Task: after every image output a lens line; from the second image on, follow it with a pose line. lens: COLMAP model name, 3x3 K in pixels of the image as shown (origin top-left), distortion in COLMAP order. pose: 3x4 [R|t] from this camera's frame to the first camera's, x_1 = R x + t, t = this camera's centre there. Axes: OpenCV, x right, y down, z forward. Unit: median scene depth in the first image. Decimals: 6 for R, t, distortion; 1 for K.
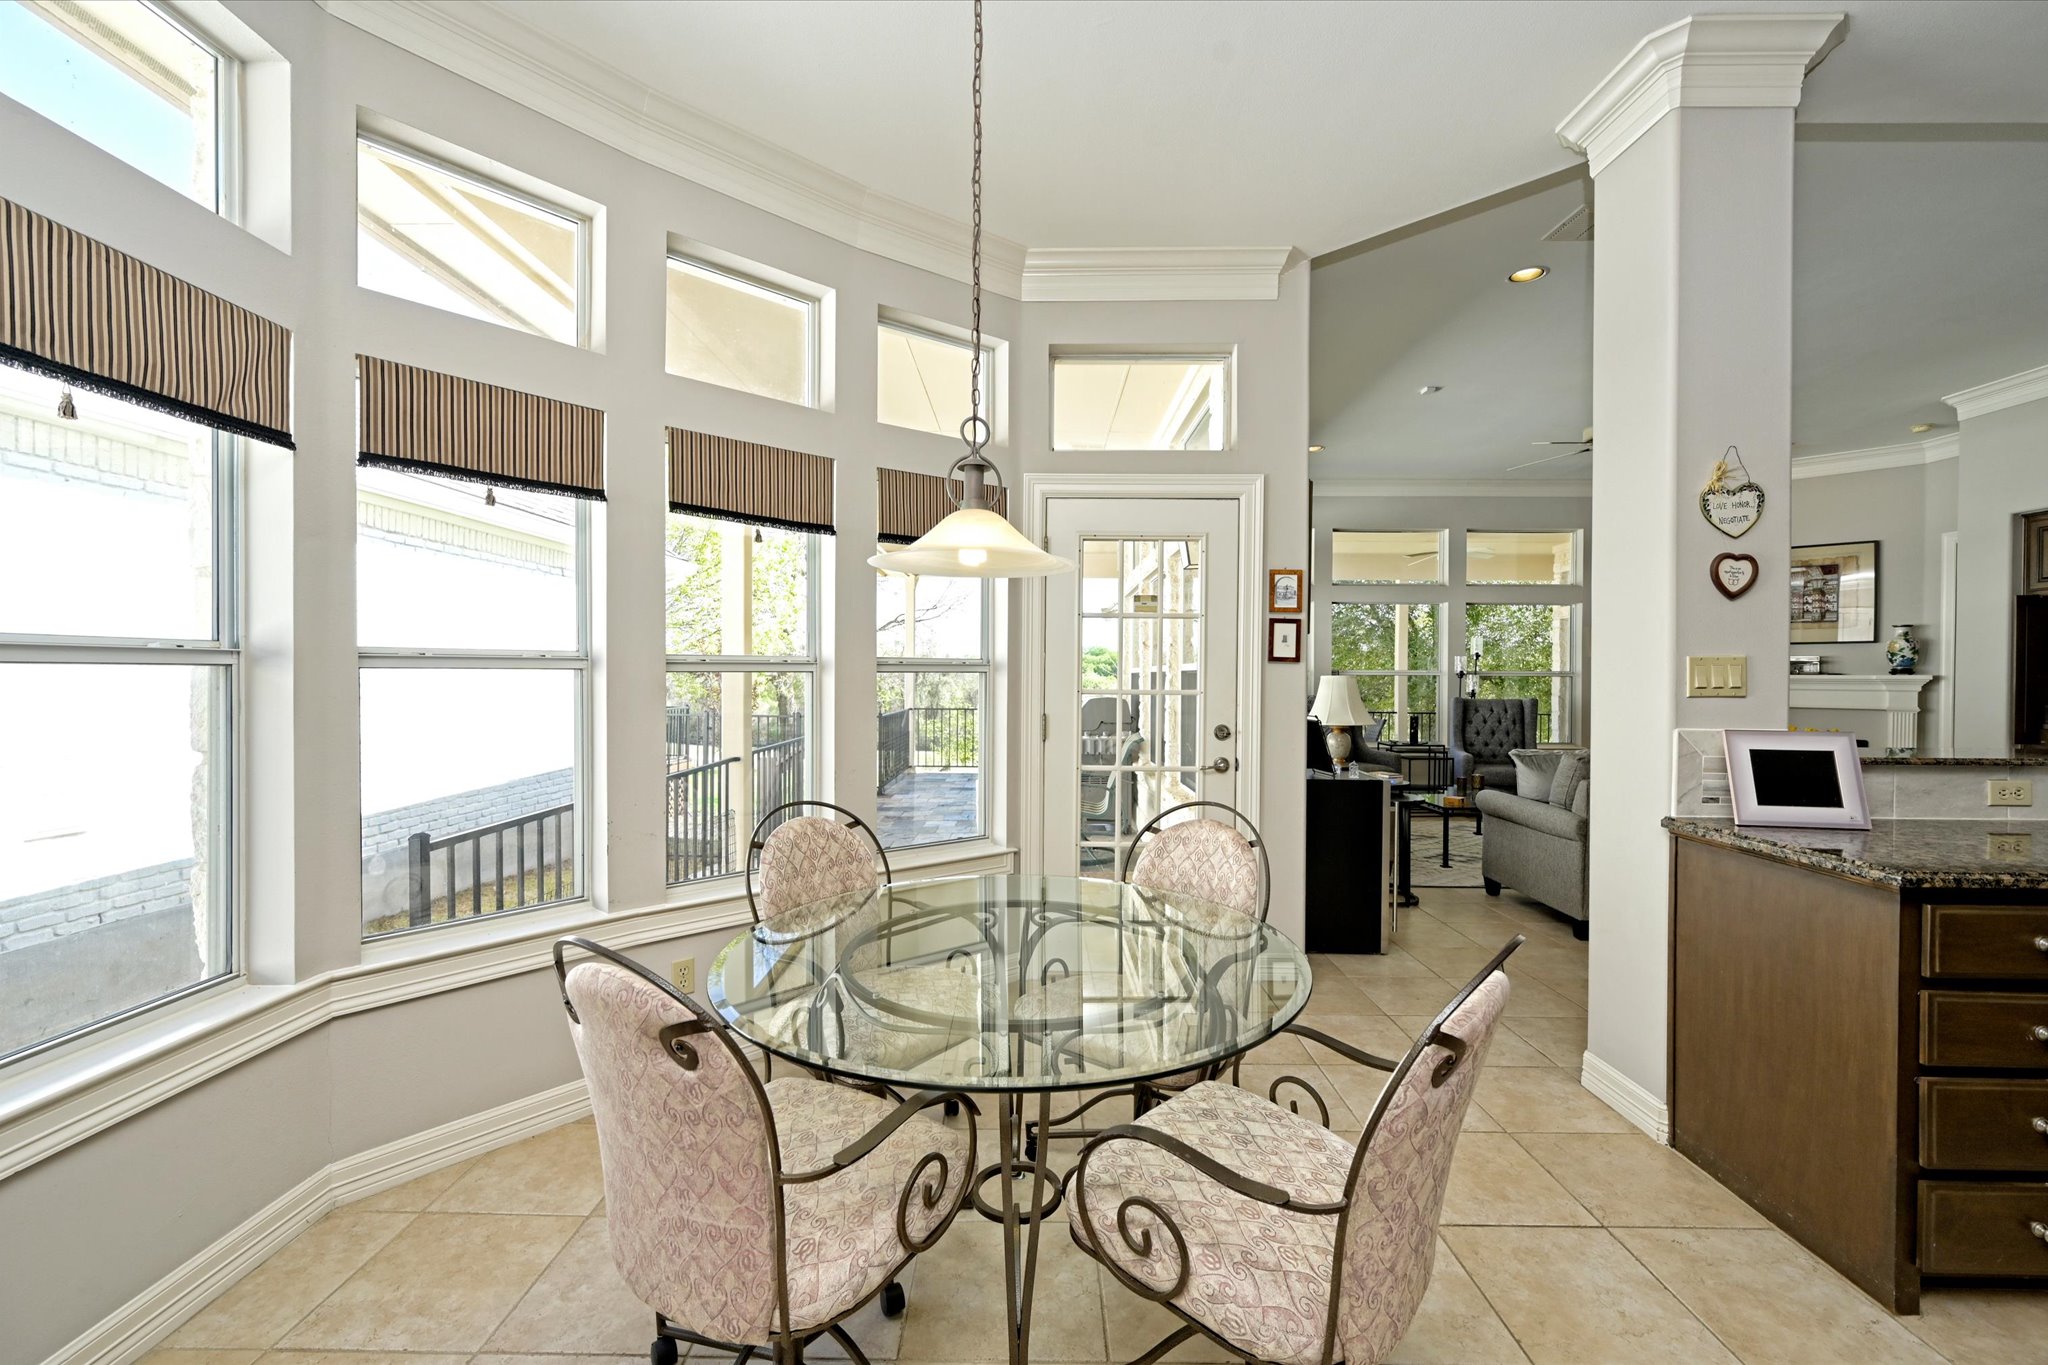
lens RADIAL K [[829.8, 0, 1023.6], [0, 829.8, 679.3], [0, 0, 1]] dist [-0.001068, 0.000212]
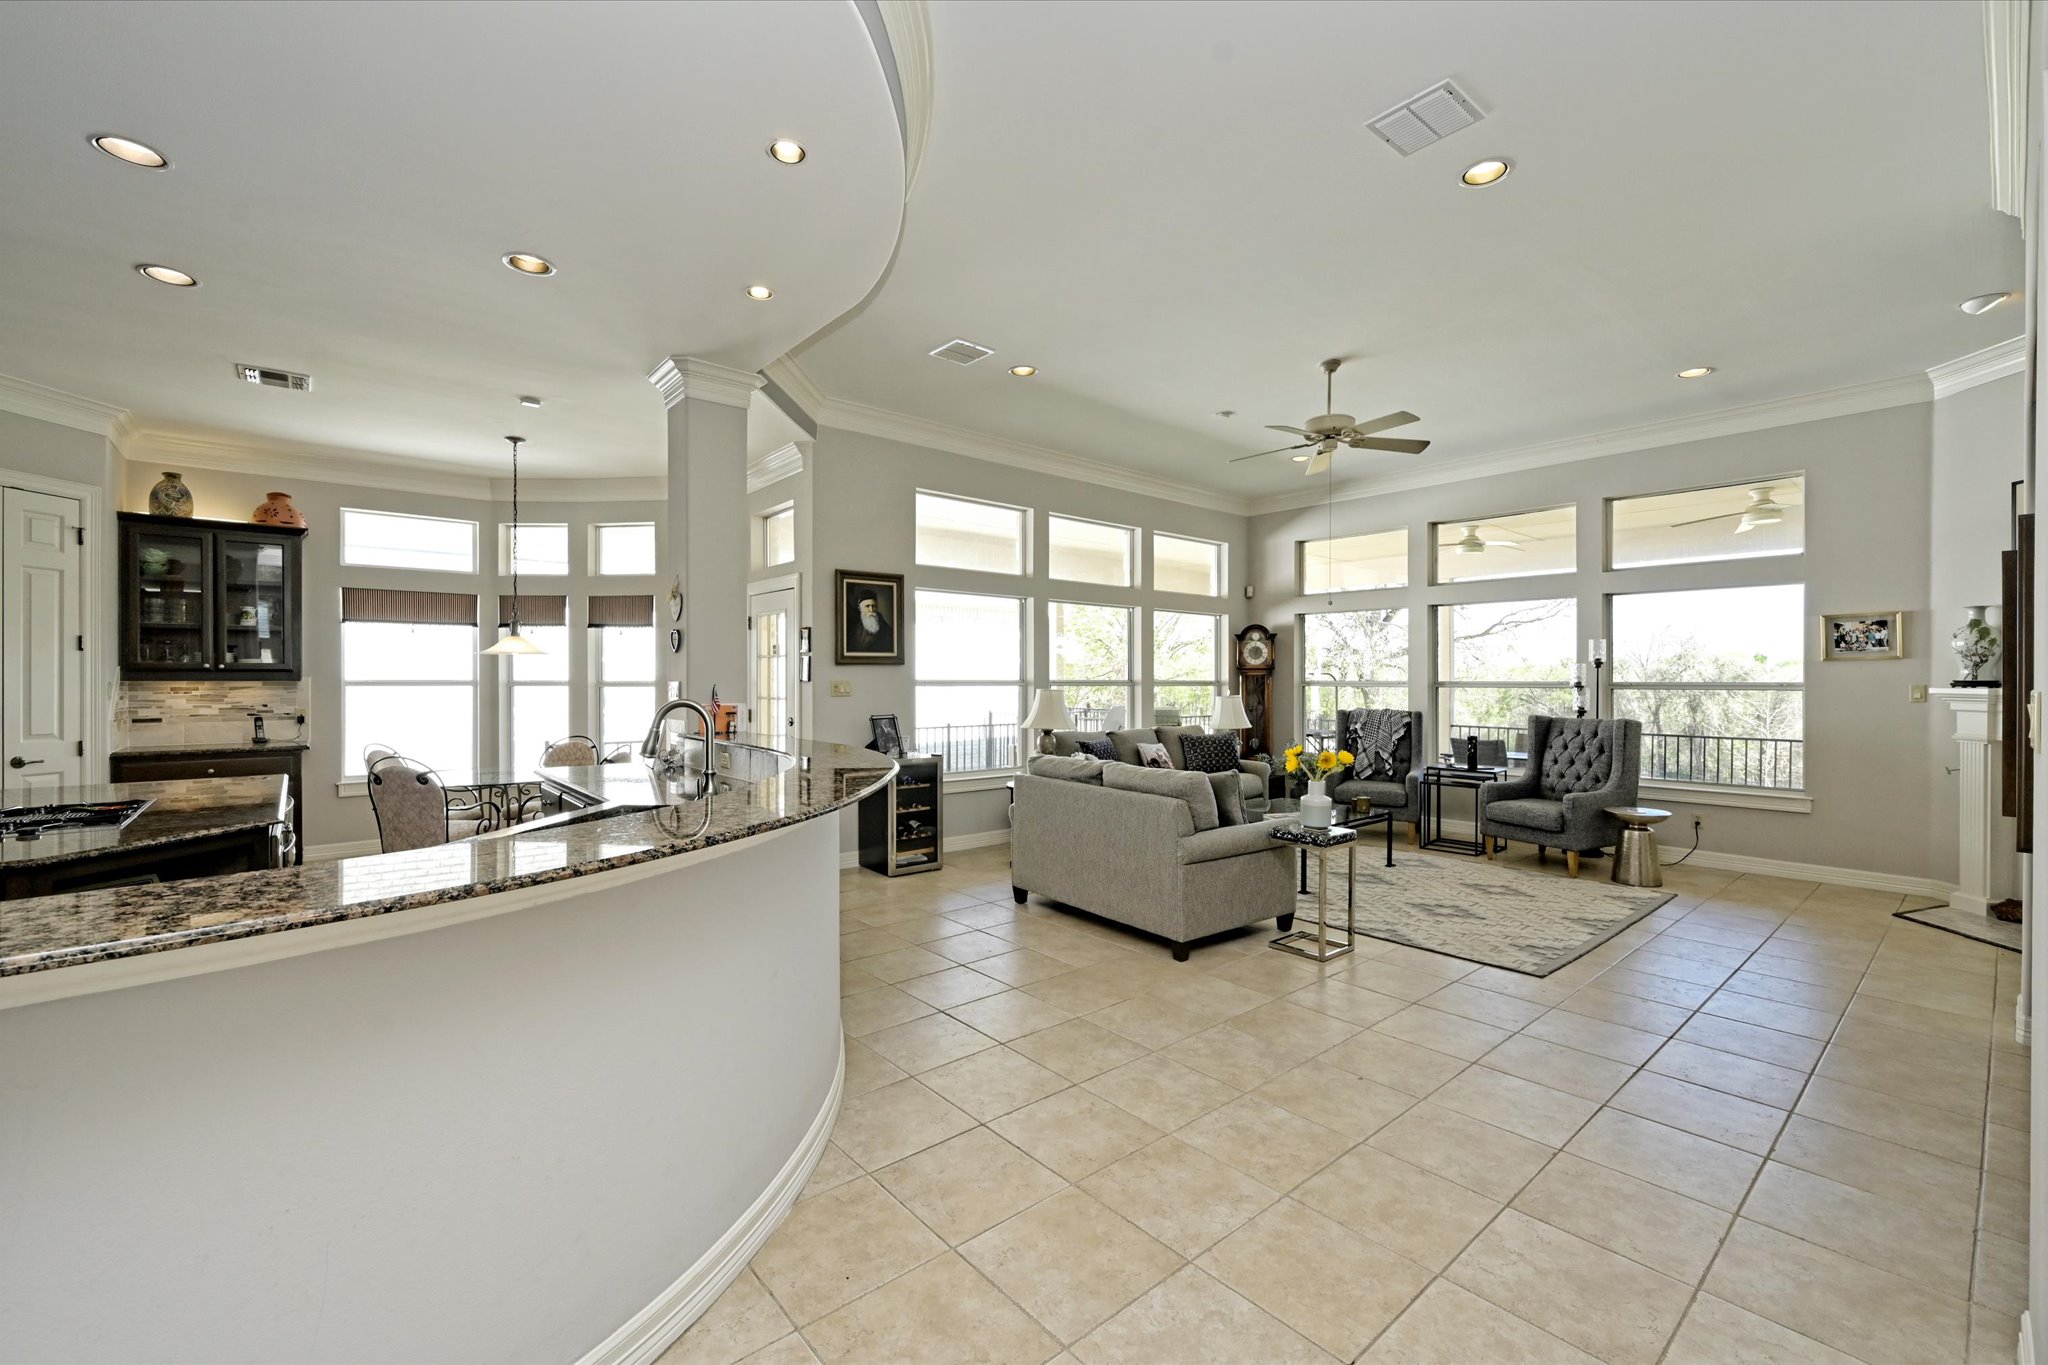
lens RADIAL K [[842.9, 0, 1027.4], [0, 842.9, 680.7], [0, 0, 1]] dist [-0.000244, -0.000123]
pose [[0.659694, -0.003469, -0.751526, 2.914291], [-0.002846, 0.999971, -0.007114, -0.017685], [0.751529, 0.006832, 0.659665, 0.303300]]
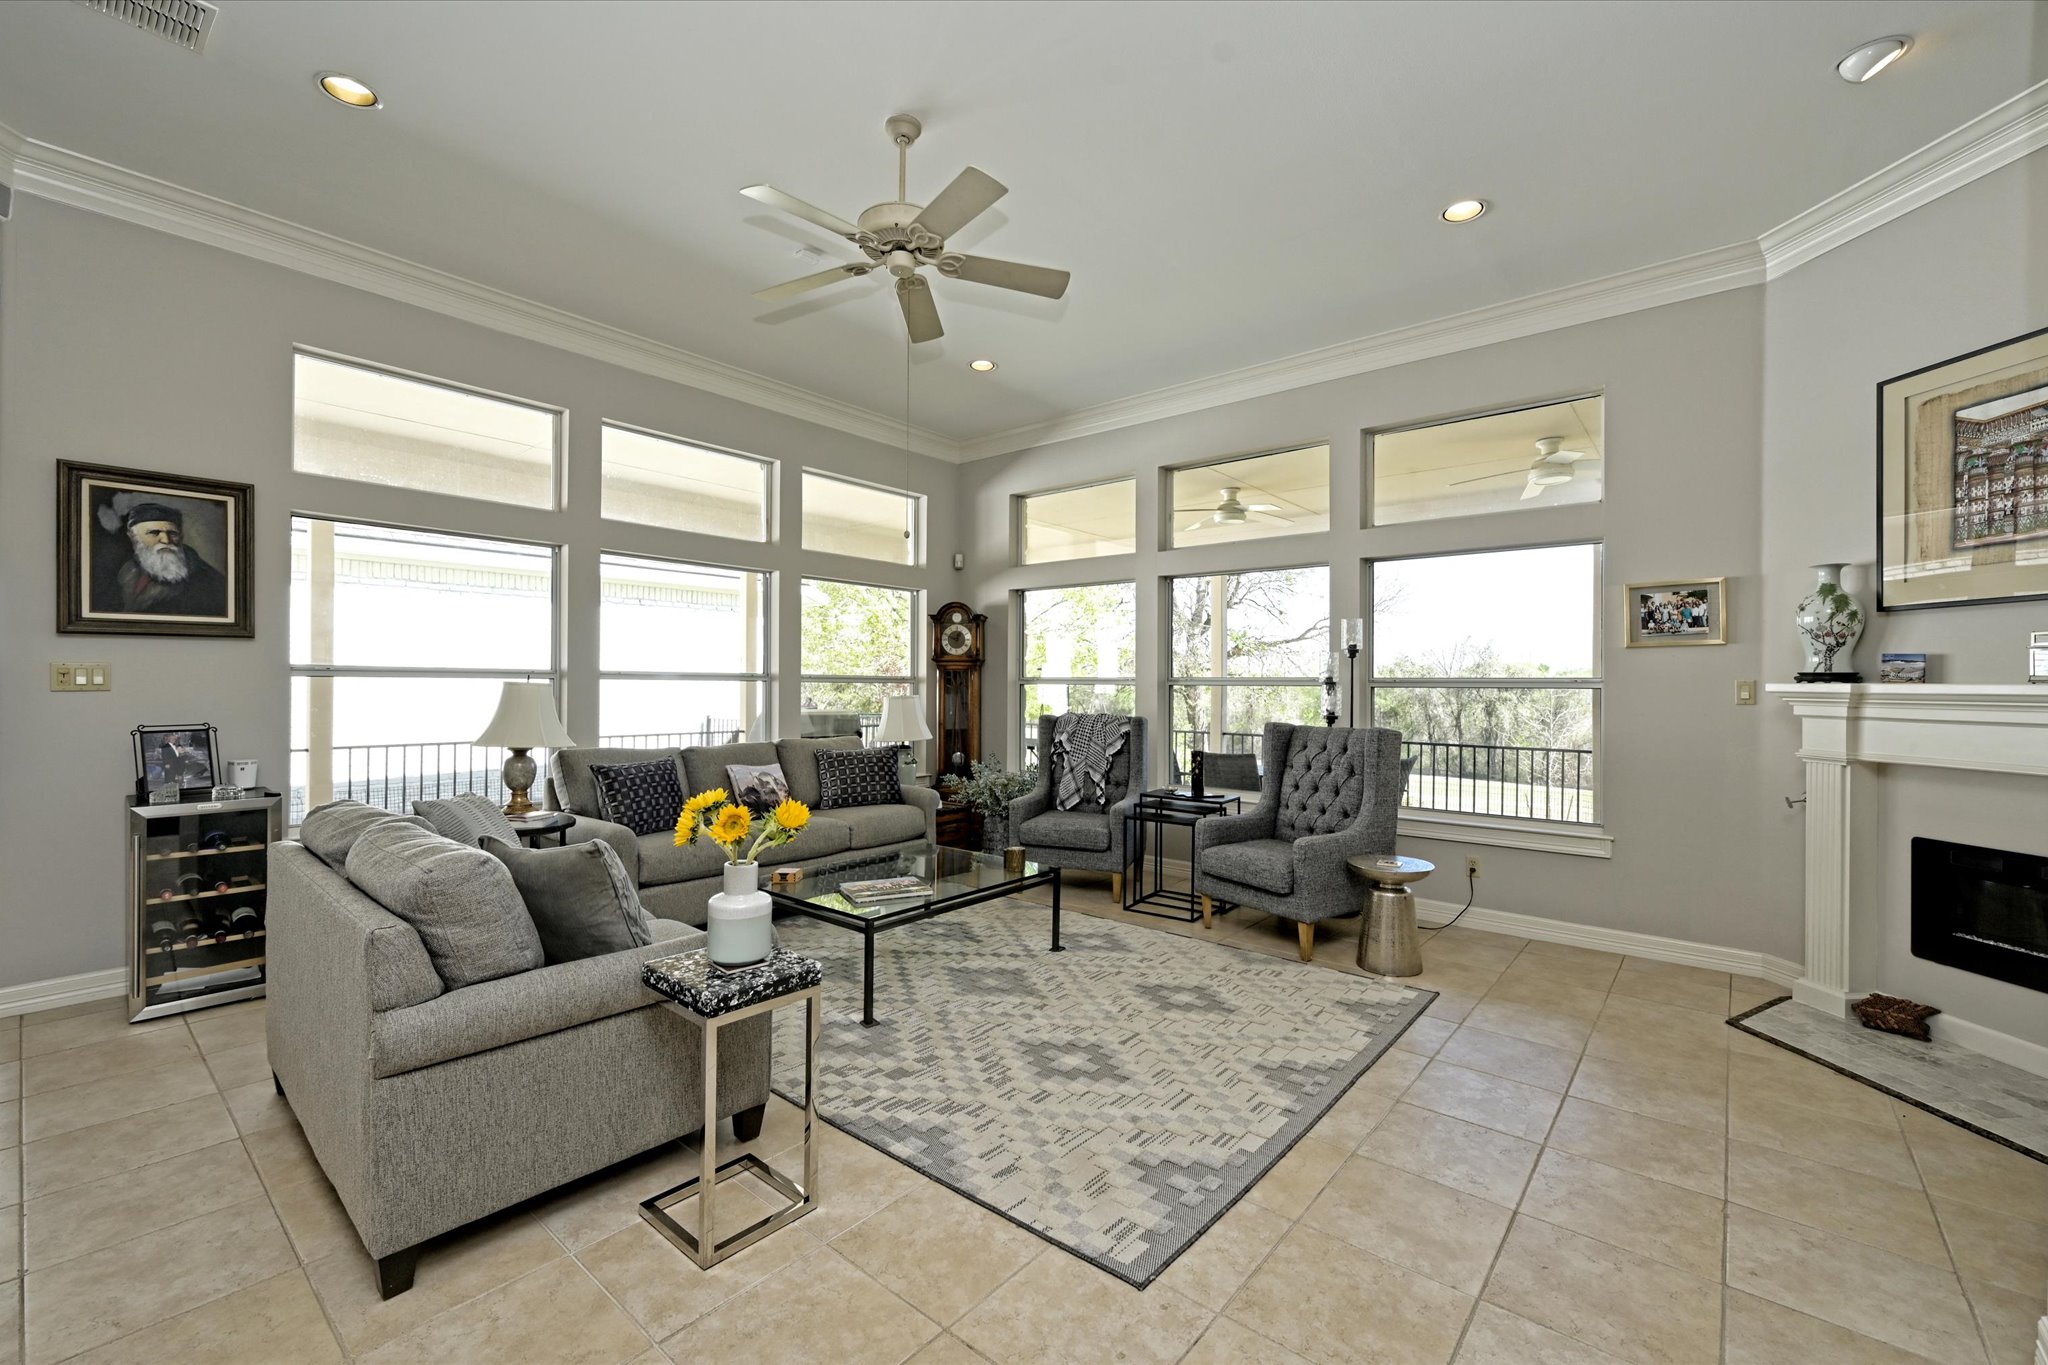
lens RADIAL K [[843.7, 0, 1024.0], [0, 843.7, 682.5], [0, 0, 1]] dist [-0.002977, 0.000041]
pose [[0.773168, -0.001759, -0.634199, 2.735694], [-0.006925, 0.999913, -0.011216, 0.004165], [0.634164, 0.013064, 0.773089, 1.531231]]
